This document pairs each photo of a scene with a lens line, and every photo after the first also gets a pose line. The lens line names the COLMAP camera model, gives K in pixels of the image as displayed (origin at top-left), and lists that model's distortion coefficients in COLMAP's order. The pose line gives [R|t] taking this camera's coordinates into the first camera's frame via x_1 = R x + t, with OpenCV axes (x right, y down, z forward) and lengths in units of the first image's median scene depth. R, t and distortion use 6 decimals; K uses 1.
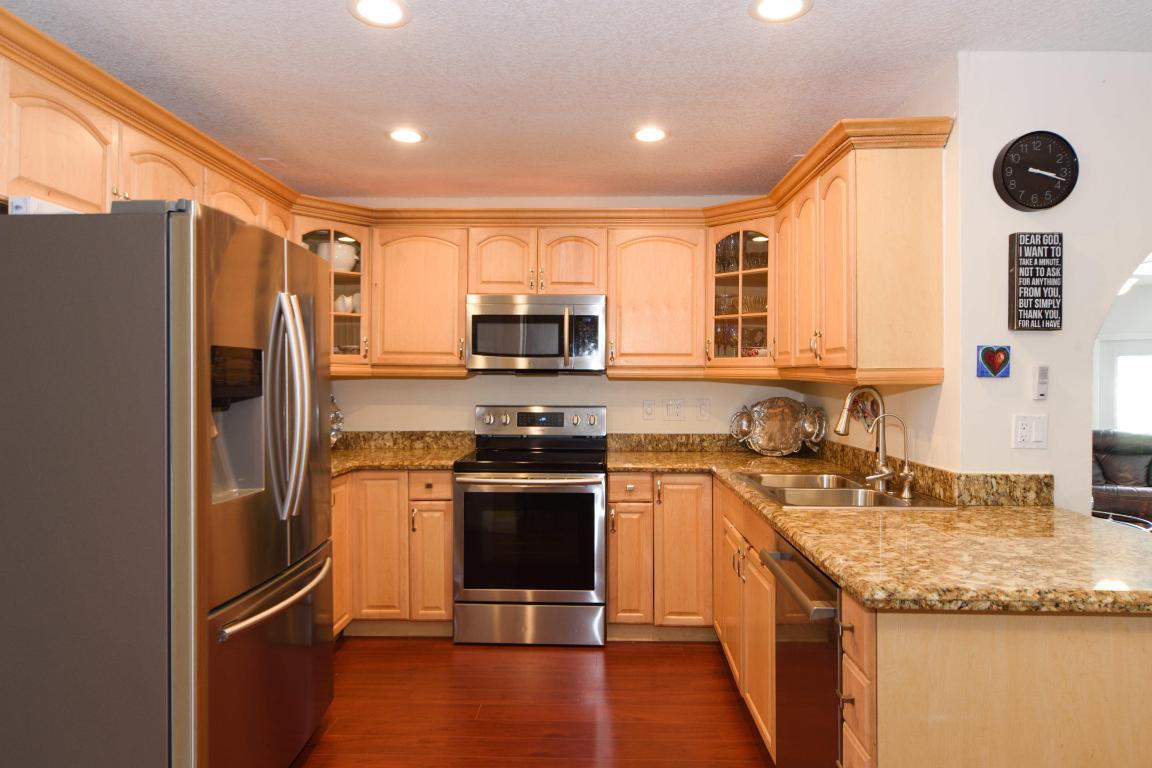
lens RADIAL K [[640.4, 0, 599.2], [0, 640.4, 390.1], [0, 0, 1]] dist [-0.002929, 0.000129]
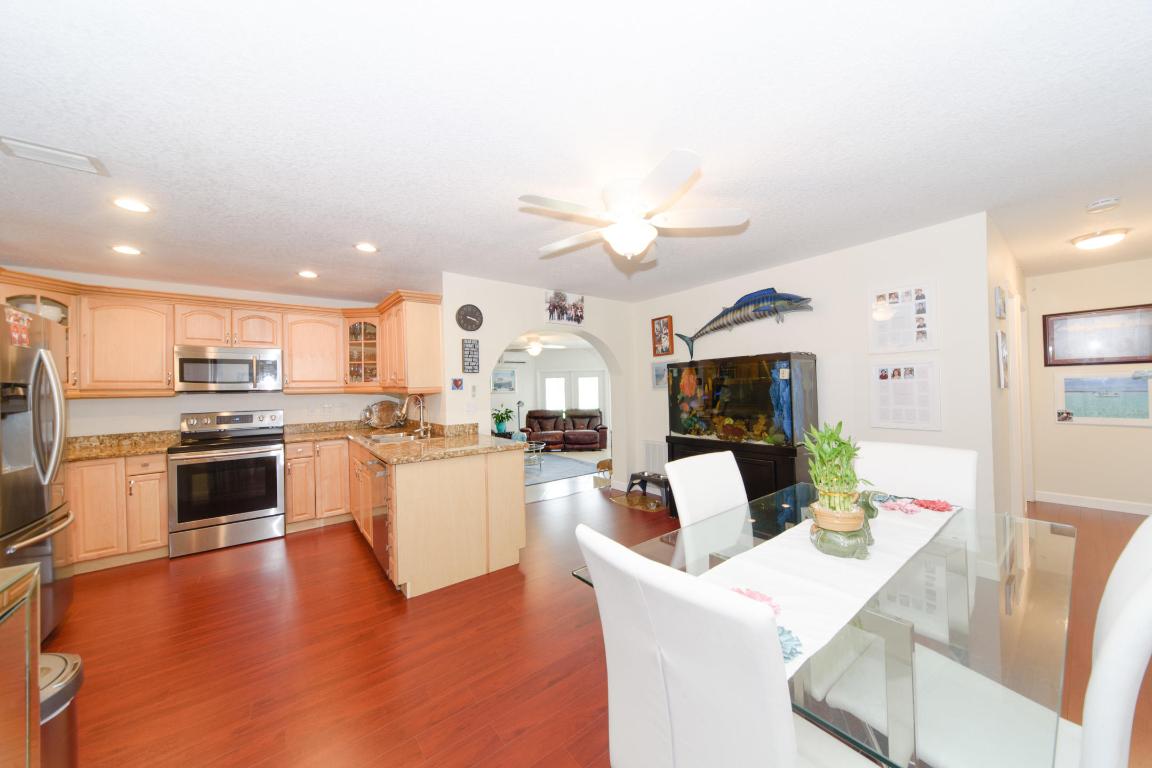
lens RADIAL K [[392.3, 0, 578.2], [0, 392.3, 384.3], [0, 0, 1]] dist [0.002462, -0.000029]
pose [[0.785949, -0.015549, 0.618096, -0.019917], [0.035225, 0.999186, -0.019655, 0.006004], [-0.617287, 0.037220, 0.785857, -0.438253]]
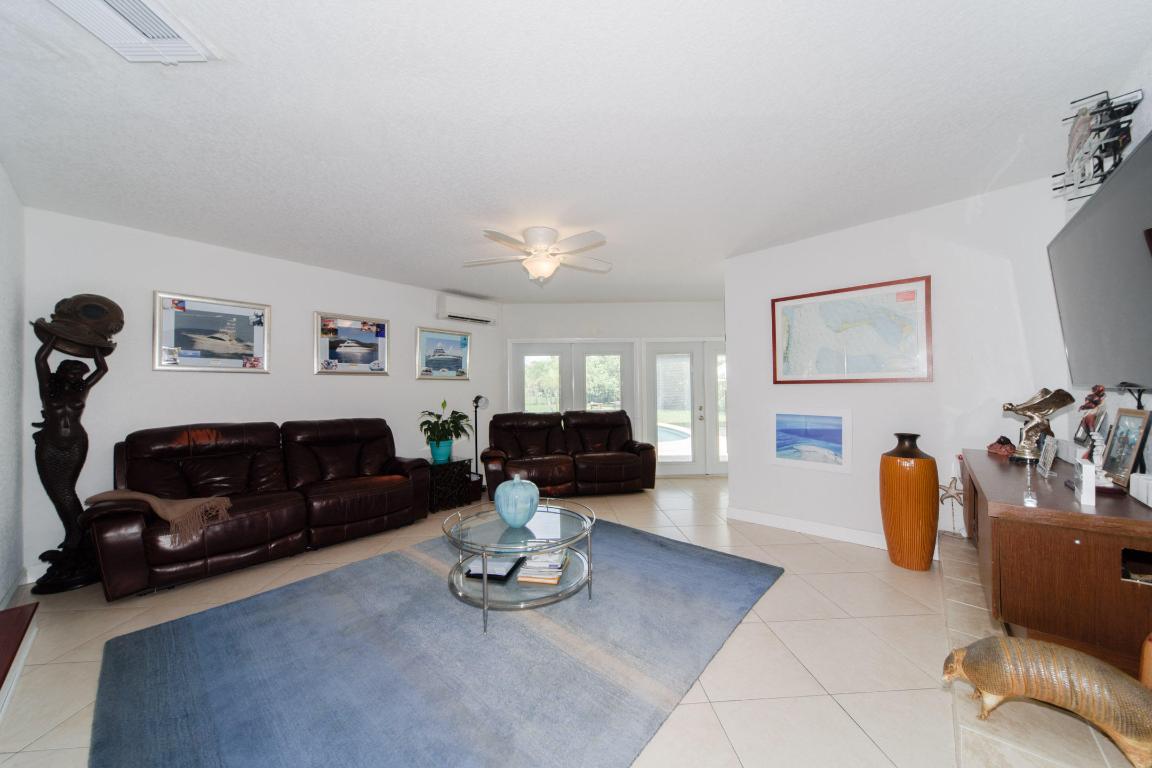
lens RADIAL K [[392.3, 0, 575.7], [0, 392.3, 382.8], [0, 0, 1]] dist [0.002462, -0.000029]
pose [[0.656745, 0.002129, 0.754110, 0.585929], [0.019352, 0.999619, -0.019675, 0.045739], [-0.753864, 0.027516, 0.656454, 0.925426]]
